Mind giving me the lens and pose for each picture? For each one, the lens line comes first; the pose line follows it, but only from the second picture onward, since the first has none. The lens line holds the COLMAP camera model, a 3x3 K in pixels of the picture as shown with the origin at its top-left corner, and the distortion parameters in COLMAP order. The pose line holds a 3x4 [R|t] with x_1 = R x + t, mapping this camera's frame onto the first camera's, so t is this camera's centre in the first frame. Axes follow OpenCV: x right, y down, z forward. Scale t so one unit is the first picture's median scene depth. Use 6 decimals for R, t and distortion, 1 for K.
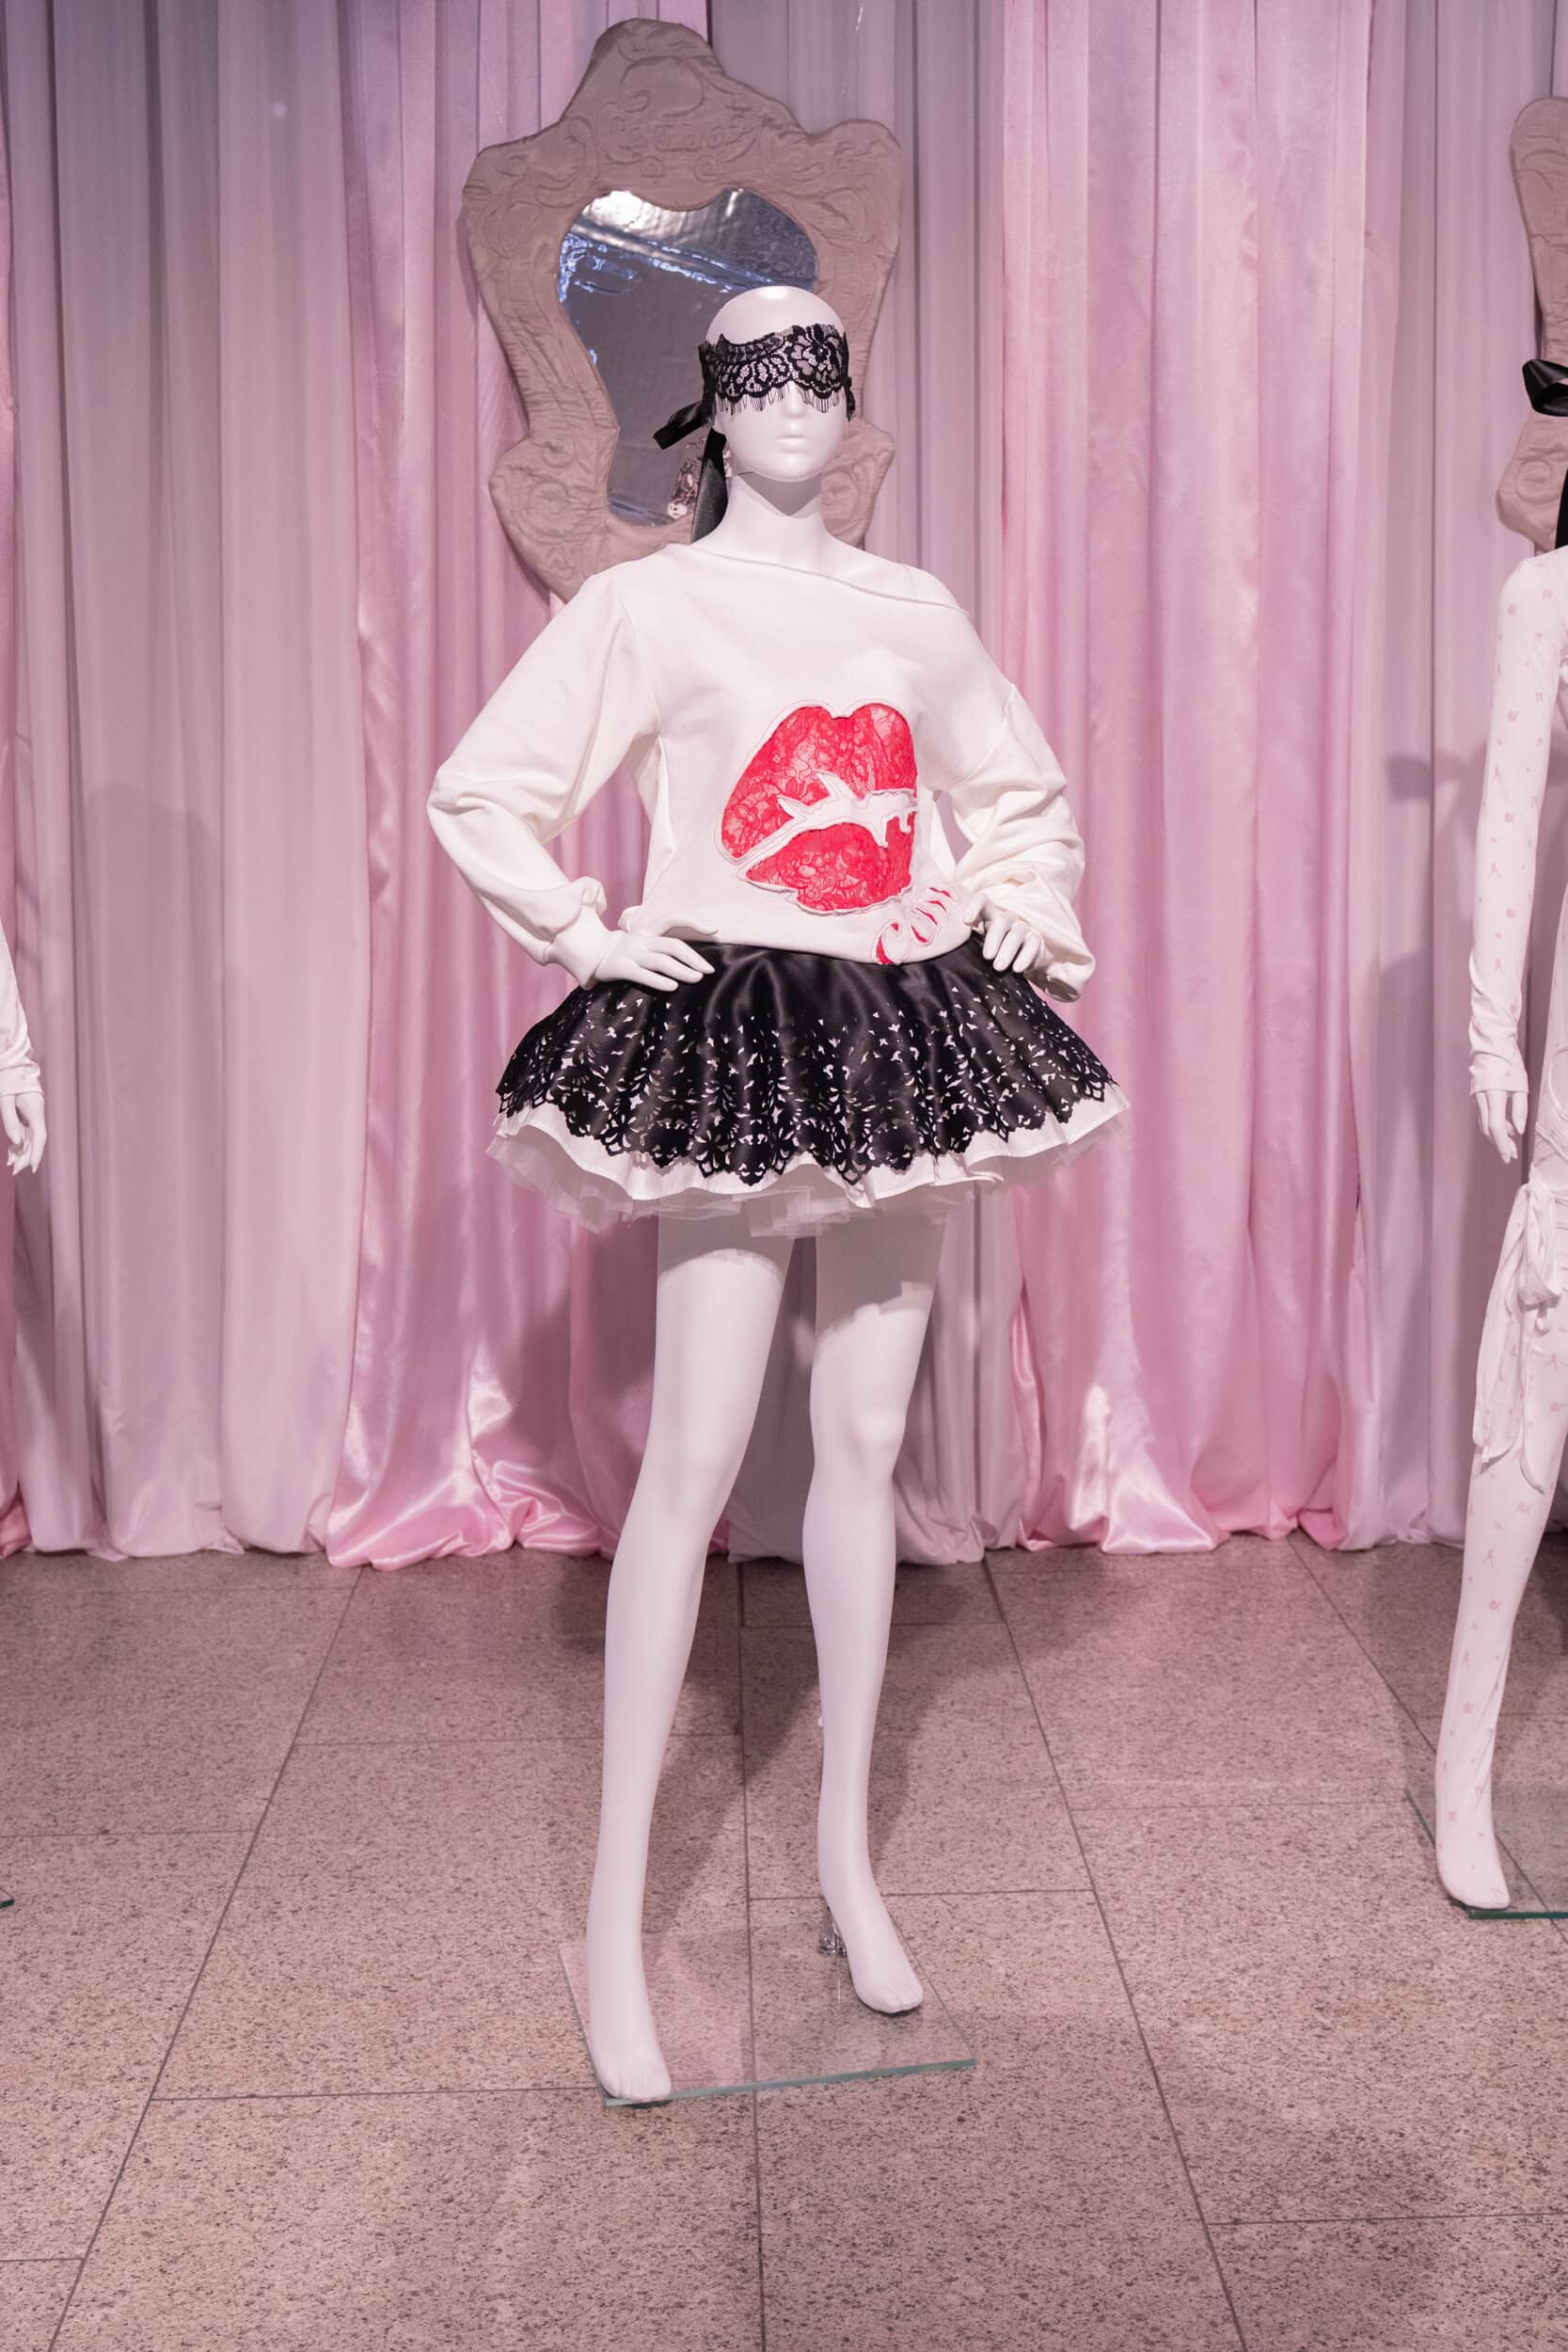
lens RADIAL K [[2341.5, 0, 783.4], [0, 2341.5, 1033.3], [0, 0, 1]] dist [0.001470, -0.002579]
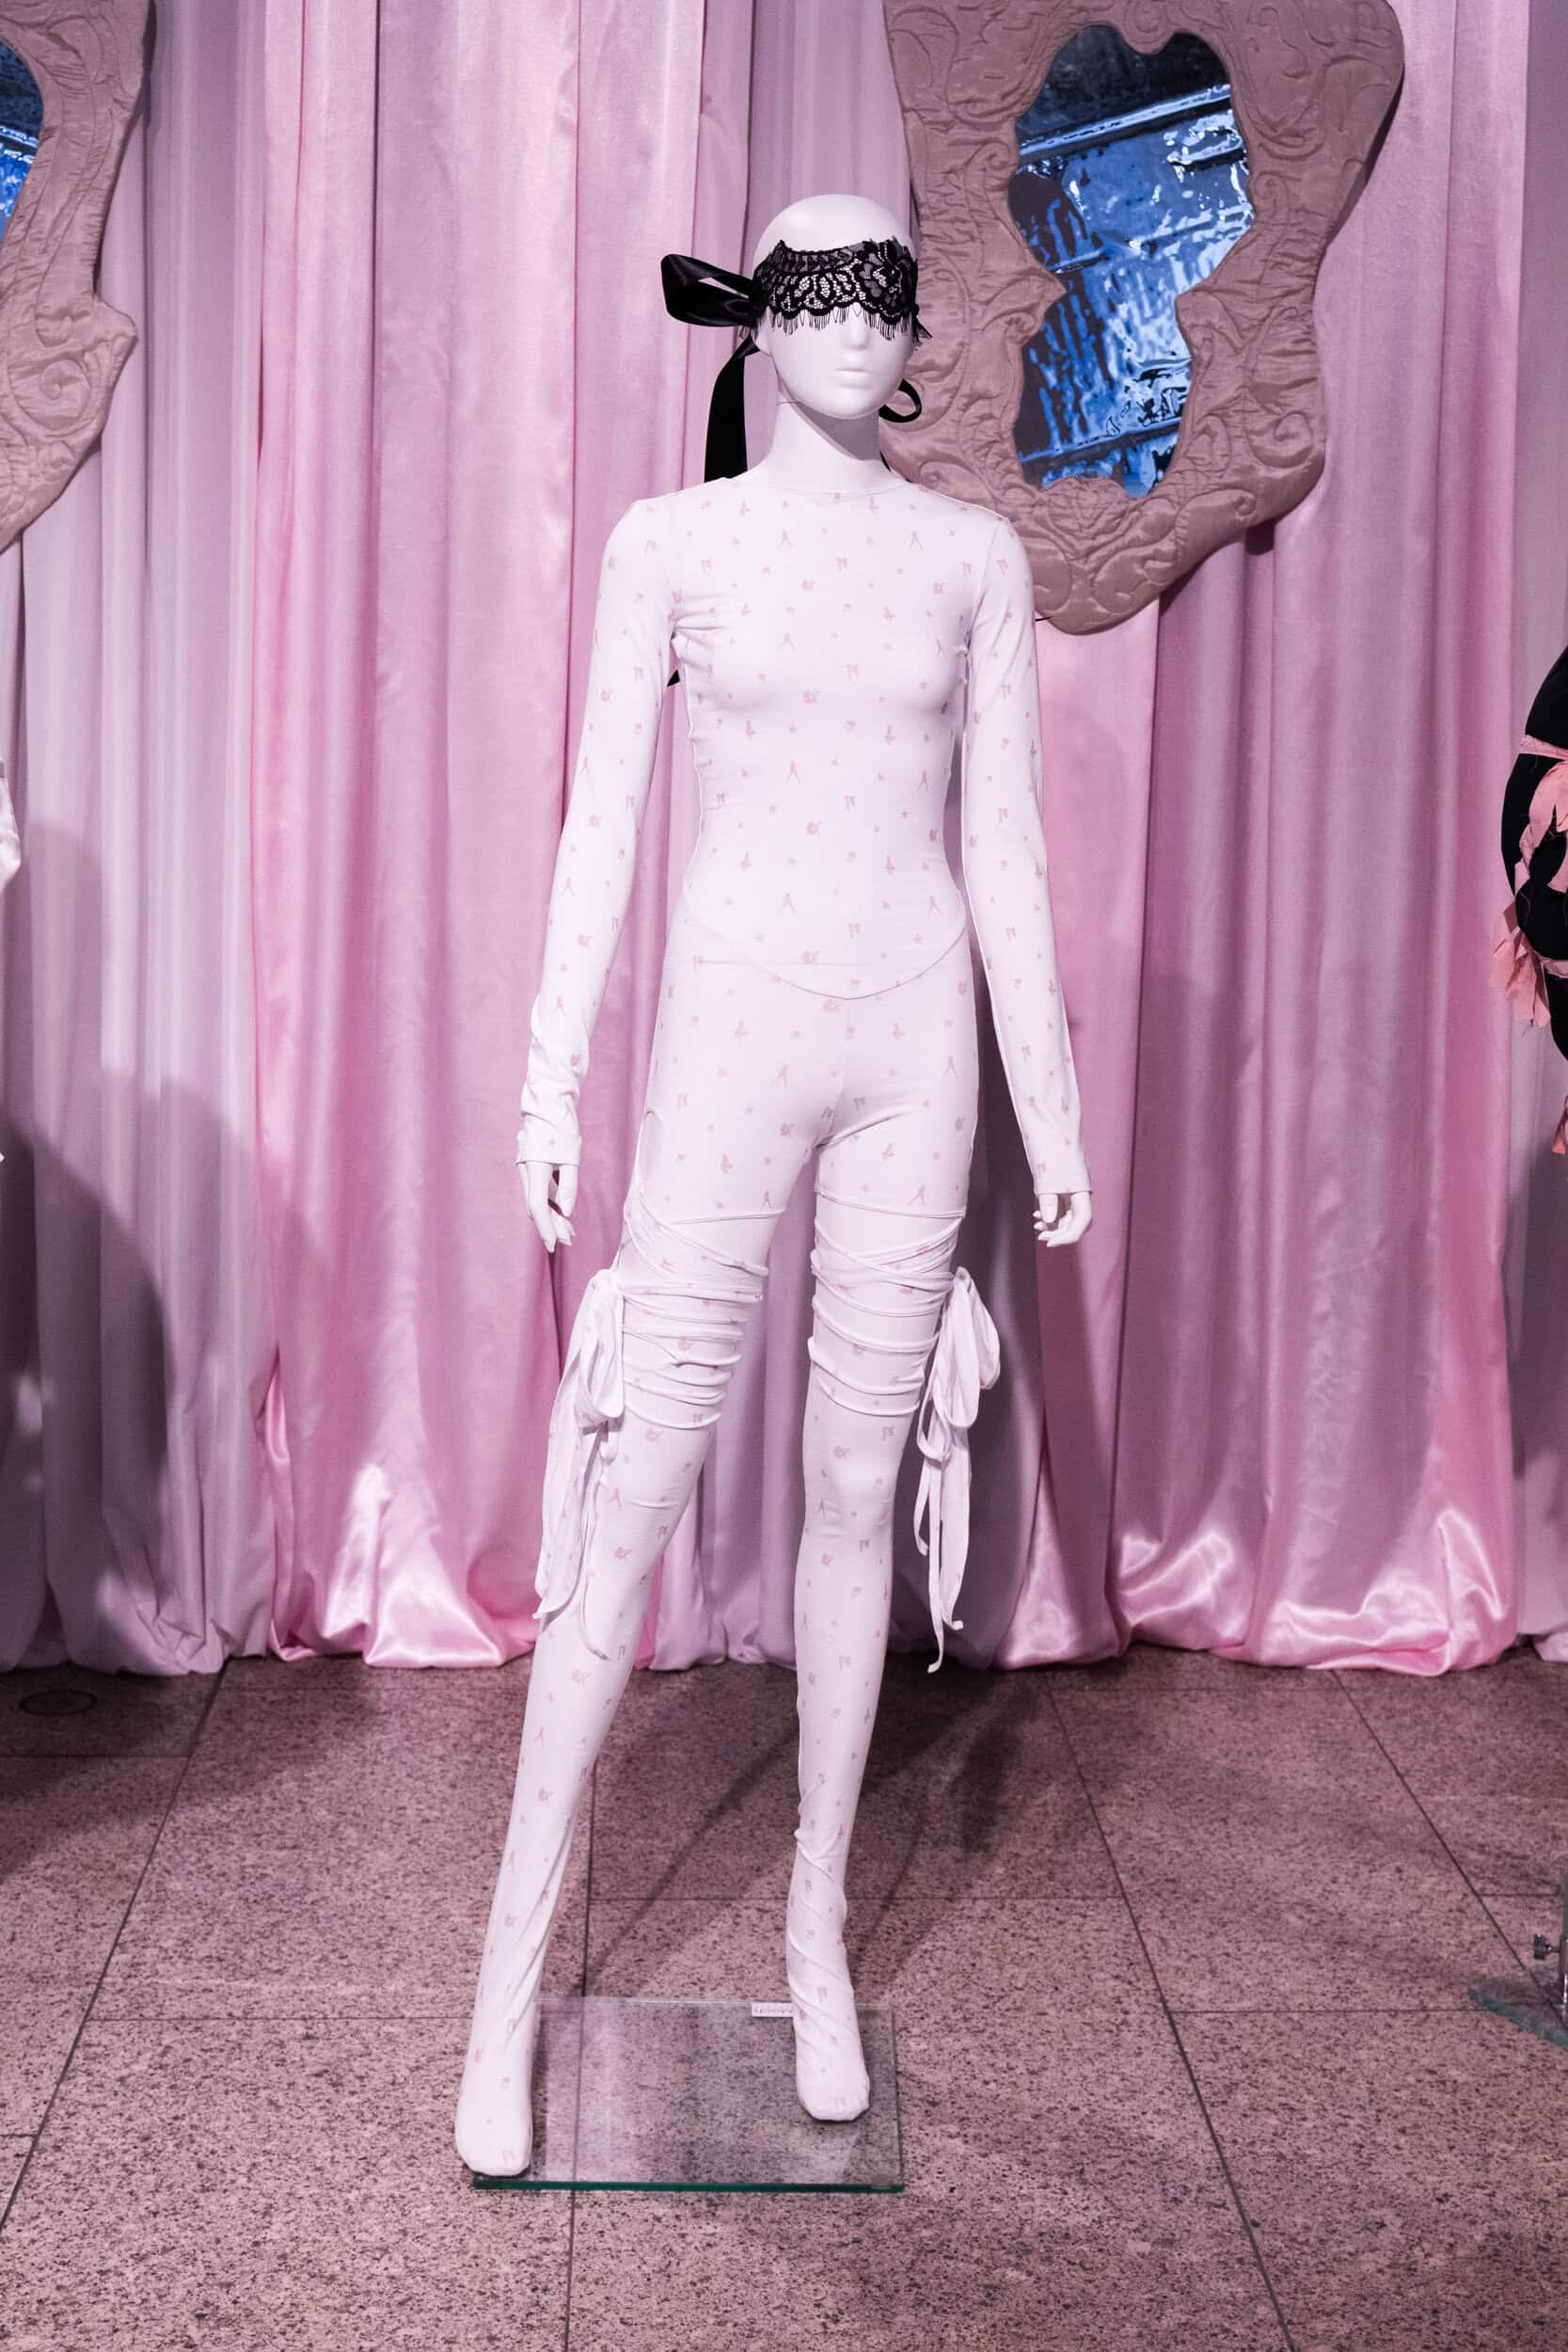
lens RADIAL K [[2568.8, 0, 784.4], [0, 2568.8, 988.7], [0, 0, 1]] dist [-0.010501, 0.013014]
pose [[0.998993, 0.033033, 0.030353, 0.256990], [-0.033202, 0.999436, 0.005079, -0.030184], [-0.030168, -0.006082, 0.999526, 0.083842]]
